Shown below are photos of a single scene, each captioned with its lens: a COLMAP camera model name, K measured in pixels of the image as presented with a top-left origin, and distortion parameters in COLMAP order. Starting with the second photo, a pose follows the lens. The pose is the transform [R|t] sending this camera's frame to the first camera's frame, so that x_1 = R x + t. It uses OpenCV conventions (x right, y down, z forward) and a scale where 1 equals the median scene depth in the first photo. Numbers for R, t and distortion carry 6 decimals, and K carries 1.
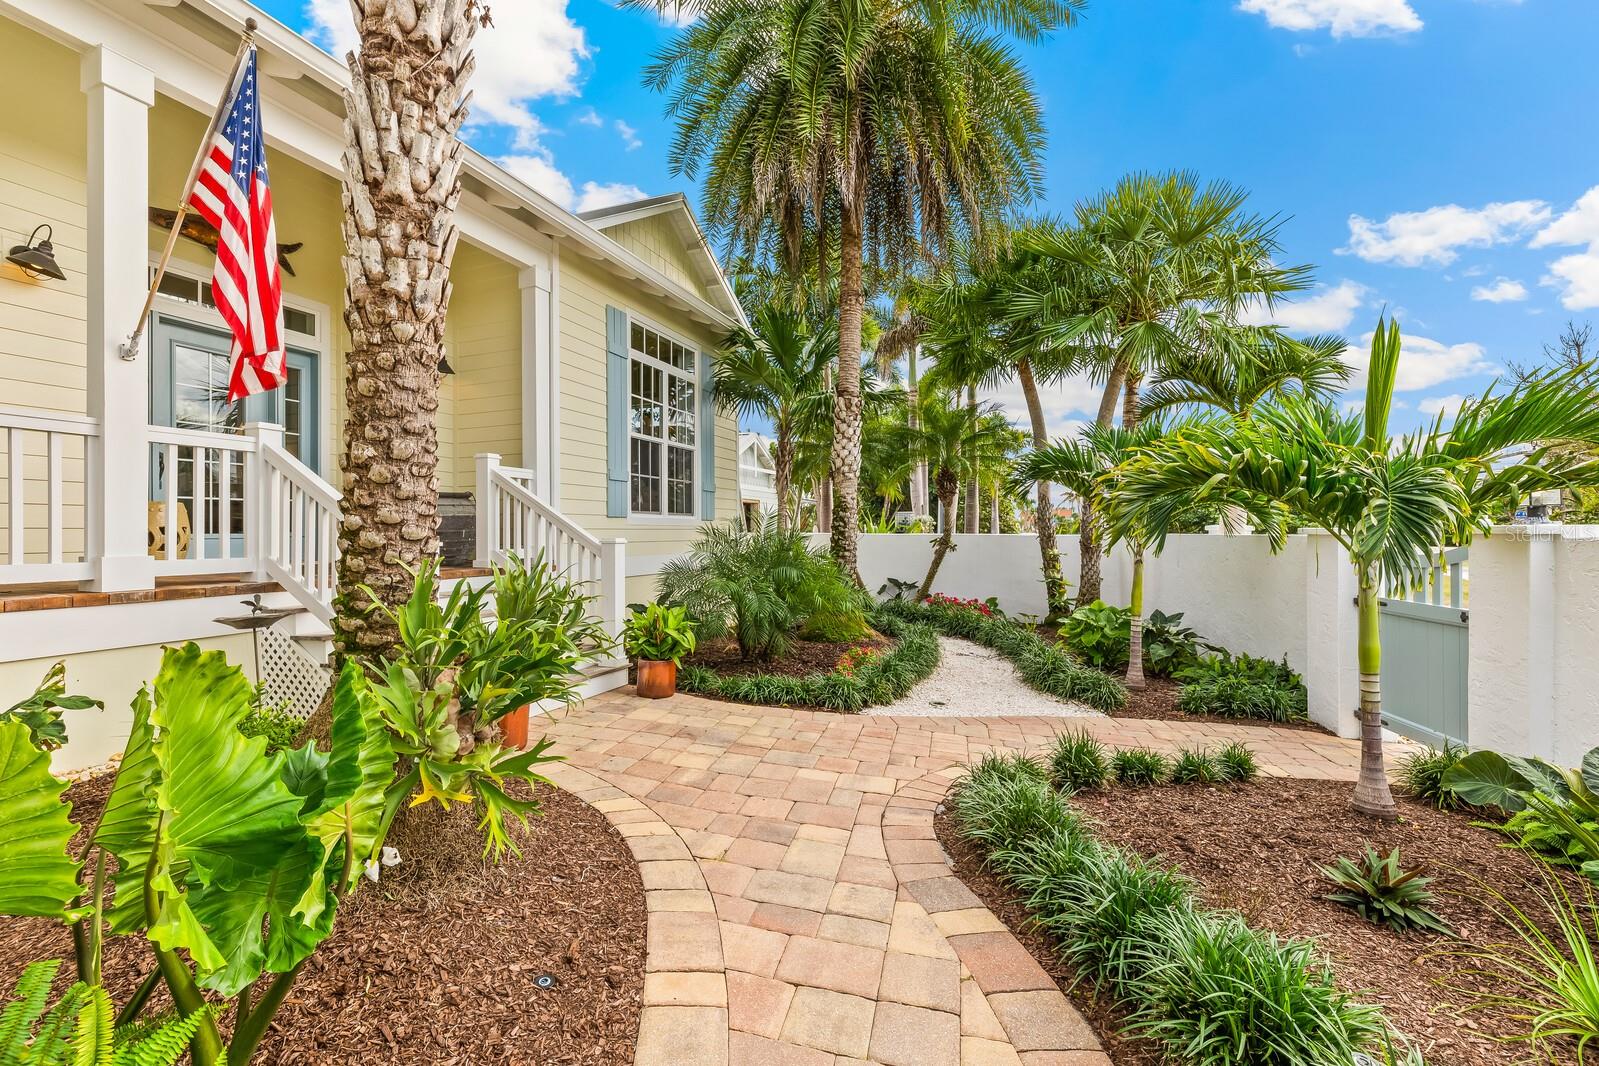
lens RADIAL K [[694.3, 0, 797.6], [0, 694.3, 536.6], [0, 0, 1]] dist [0.000313, -0.000816]
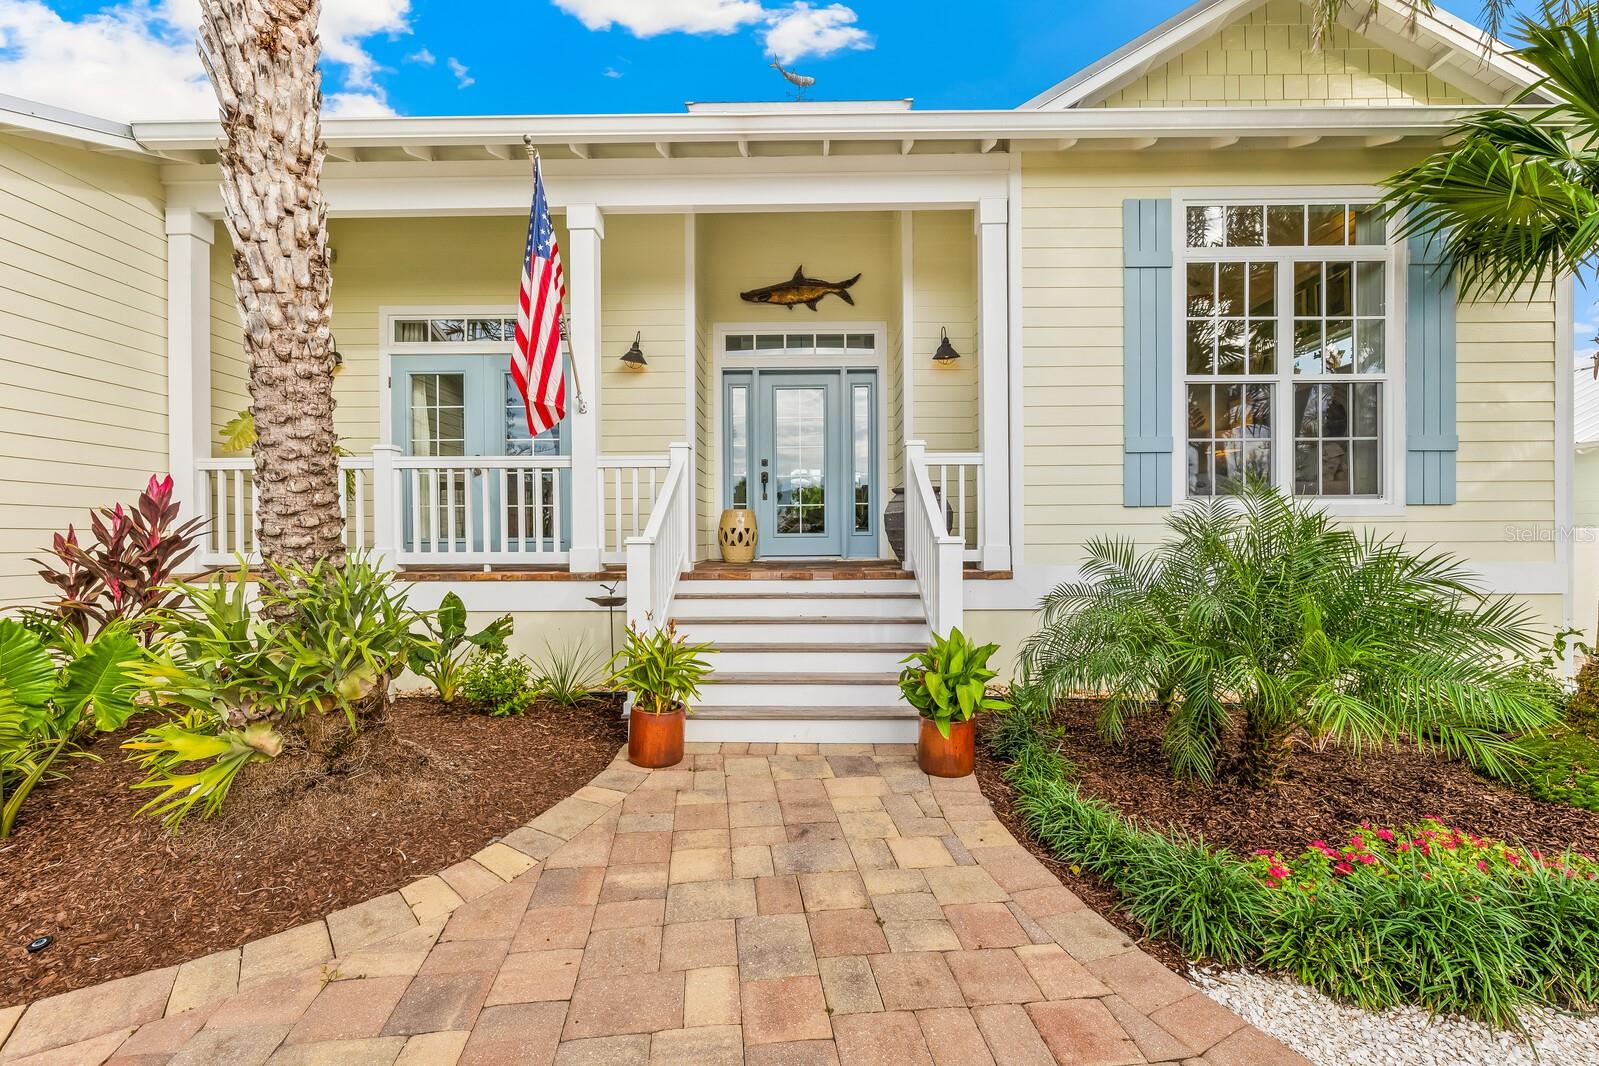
lens RADIAL K [[694.3, 0, 795.9], [0, 694.3, 539.5], [0, 0, 1]] dist [0.000313, -0.000816]
pose [[0.337694, -0.001126, -0.941255, 0.453291], [0.000717, 0.999999, -0.000939, 0.009101], [0.941256, -0.000357, 0.337695, 0.763123]]
